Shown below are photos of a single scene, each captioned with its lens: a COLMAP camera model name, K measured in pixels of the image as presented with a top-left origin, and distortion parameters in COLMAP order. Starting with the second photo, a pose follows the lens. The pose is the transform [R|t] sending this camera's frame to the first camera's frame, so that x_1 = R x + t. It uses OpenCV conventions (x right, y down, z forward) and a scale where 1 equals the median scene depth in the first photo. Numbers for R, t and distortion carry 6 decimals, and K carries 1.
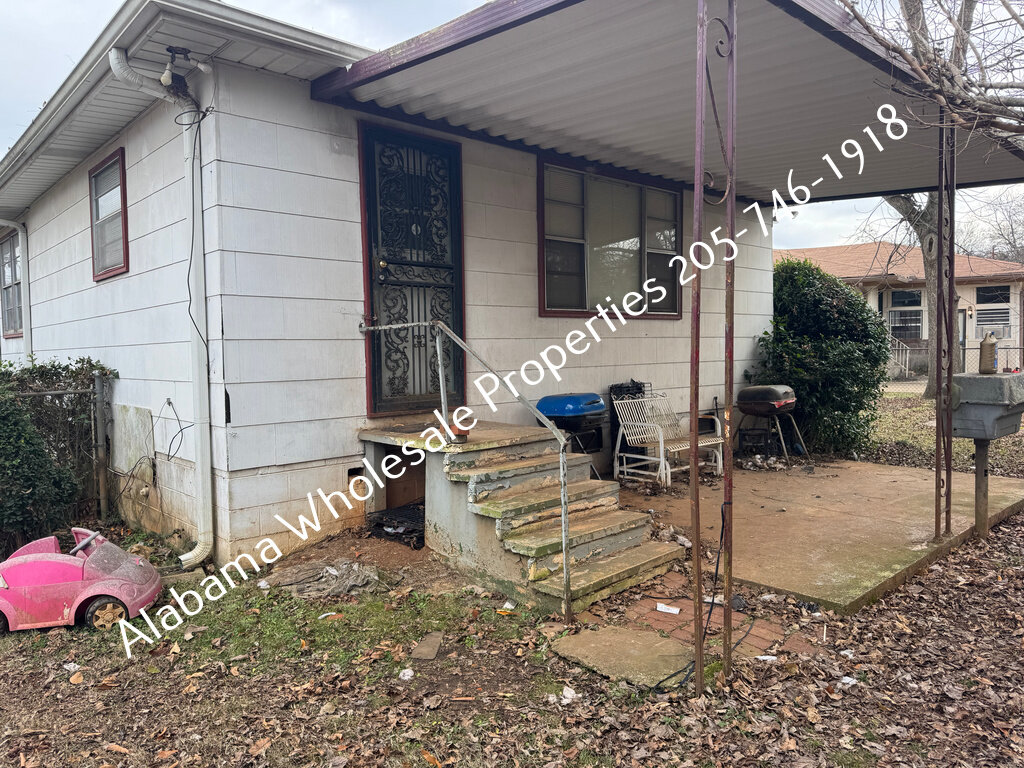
lens RADIAL K [[730.2, 0, 512.8], [0, 730.2, 382.0], [0, 0, 1]] dist [0.015329, -0.002113]
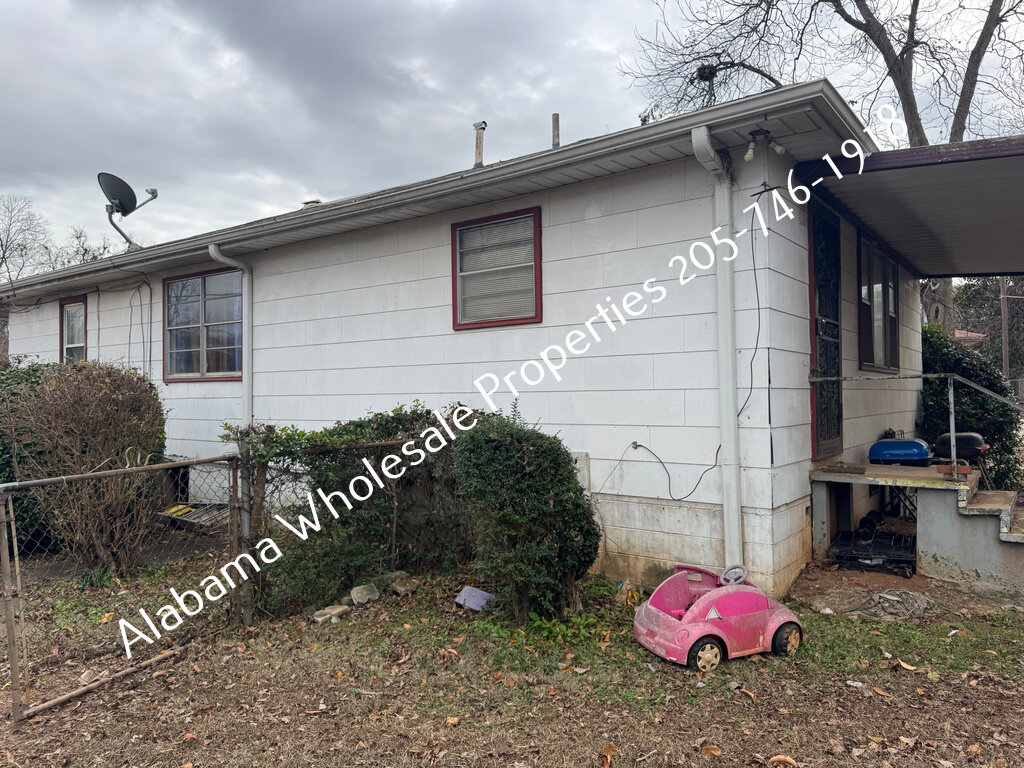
lens RADIAL K [[730.2, 0, 511.4], [0, 730.2, 384.8], [0, 0, 1]] dist [0.015329, -0.002113]
pose [[0.983903, 0.013204, 0.178215, -0.953848], [-0.001534, 0.997854, -0.065458, 0.009024], [-0.178697, 0.064131, 0.981812, -0.010879]]
